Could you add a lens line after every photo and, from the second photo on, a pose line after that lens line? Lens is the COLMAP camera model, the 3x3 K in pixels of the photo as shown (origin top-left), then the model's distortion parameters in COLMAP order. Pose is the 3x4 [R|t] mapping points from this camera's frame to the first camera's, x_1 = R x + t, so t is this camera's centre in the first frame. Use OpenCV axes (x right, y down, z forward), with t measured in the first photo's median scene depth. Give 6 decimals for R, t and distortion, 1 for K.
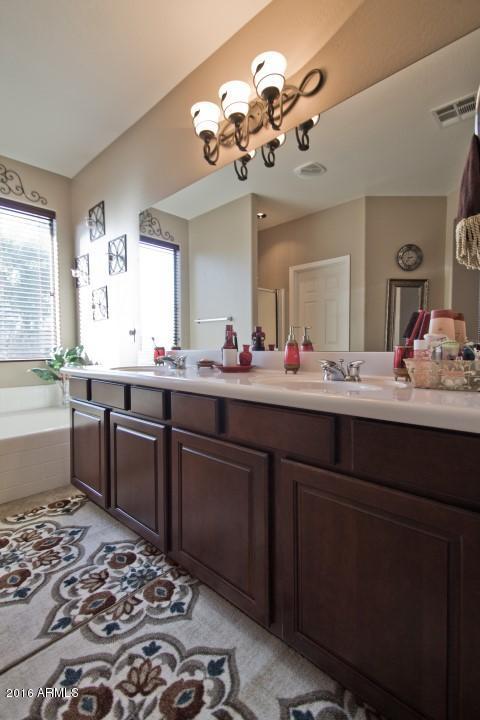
lens RADIAL K [[339.3, 0, 239.4], [0, 339.3, 360.4], [0, 0, 1]] dist [0.014054, -0.001077]
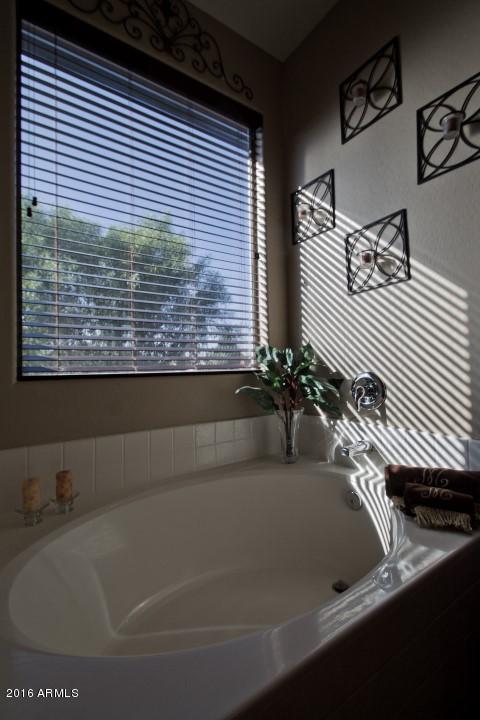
lens RADIAL K [[339.3, 0, 240.6], [0, 339.3, 356.5], [0, 0, 1]] dist [0.014054, -0.001077]
pose [[0.980013, -0.000088, -0.198931, -0.477315], [-0.007316, 0.999308, -0.036482, -0.004439], [0.198797, 0.037208, 0.979334, 0.457793]]
